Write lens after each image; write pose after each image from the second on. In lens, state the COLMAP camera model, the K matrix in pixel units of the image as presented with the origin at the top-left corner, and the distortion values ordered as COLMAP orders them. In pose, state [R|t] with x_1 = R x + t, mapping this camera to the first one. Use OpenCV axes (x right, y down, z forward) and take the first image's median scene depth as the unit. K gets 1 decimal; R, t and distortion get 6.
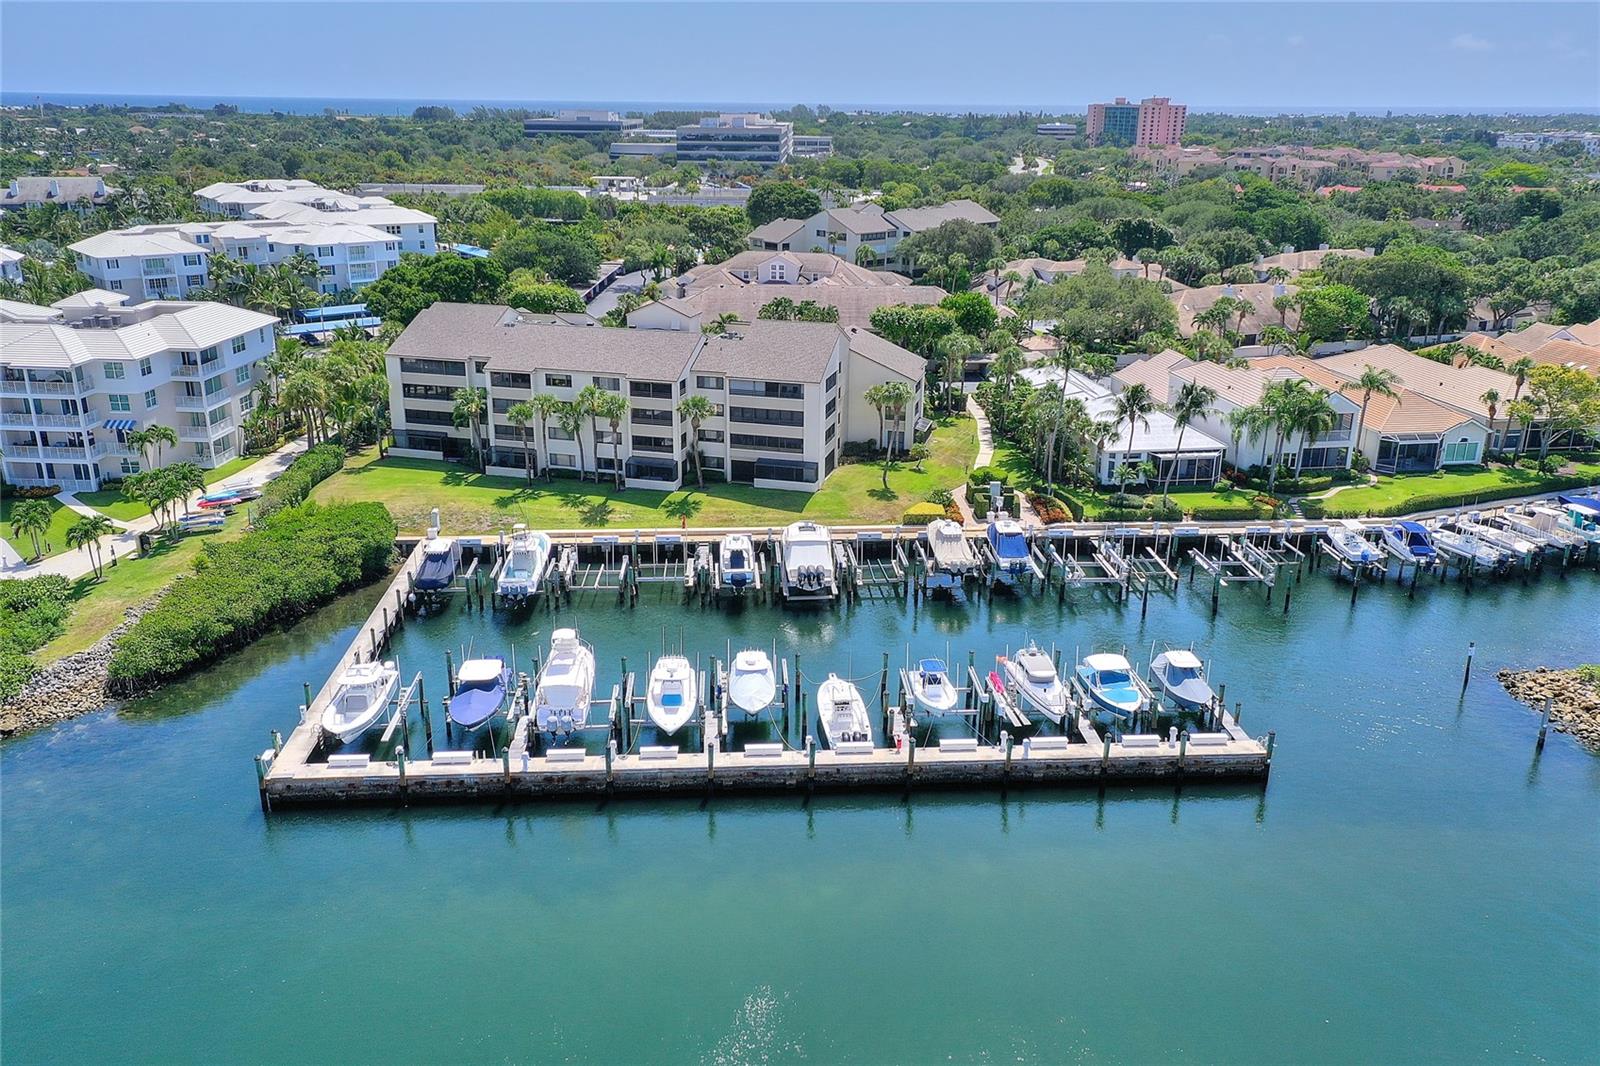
lens RADIAL K [[1262.8, 0, 801.4], [0, 1262.8, 532.1], [0, 0, 1]] dist [0.015357, 0.004860]
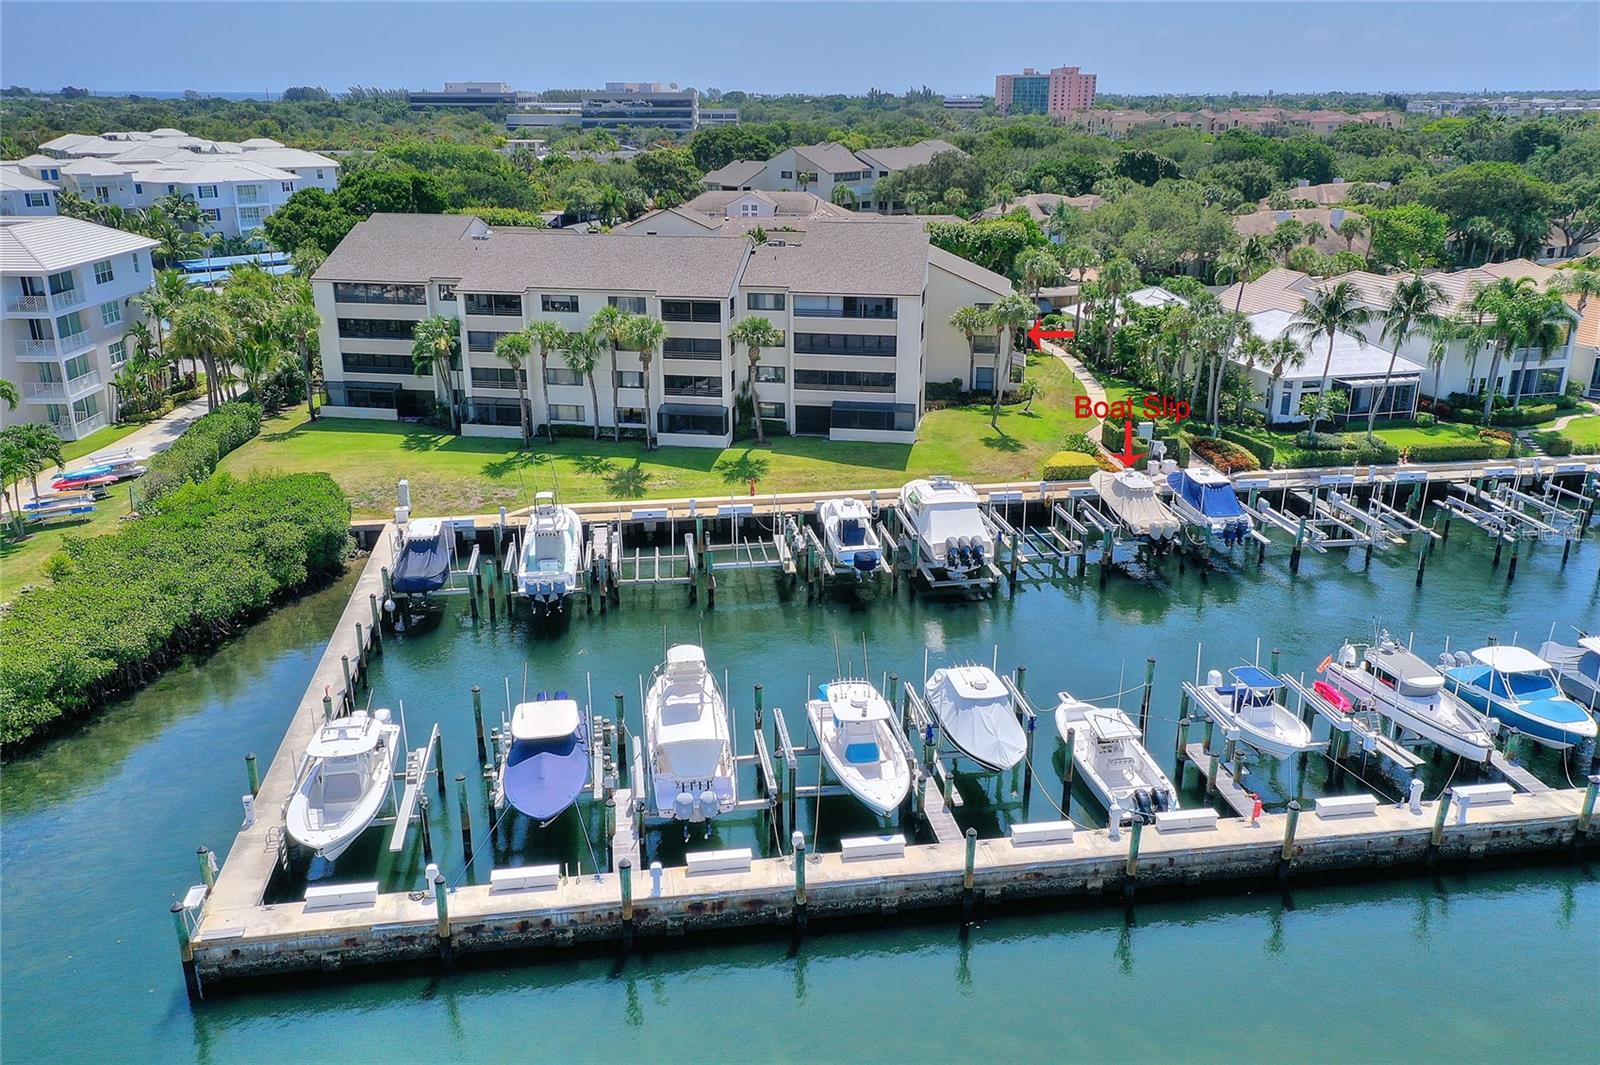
lens RADIAL K [[1262.8, 0, 797.5], [0, 1262.8, 533.6], [0, 0, 1]] dist [0.015357, 0.004860]
pose [[0.996096, -0.037850, 0.079751, -0.121488], [0.037349, 0.999272, 0.007764, 0.013570], [-0.079986, -0.004755, 0.996785, 0.263103]]
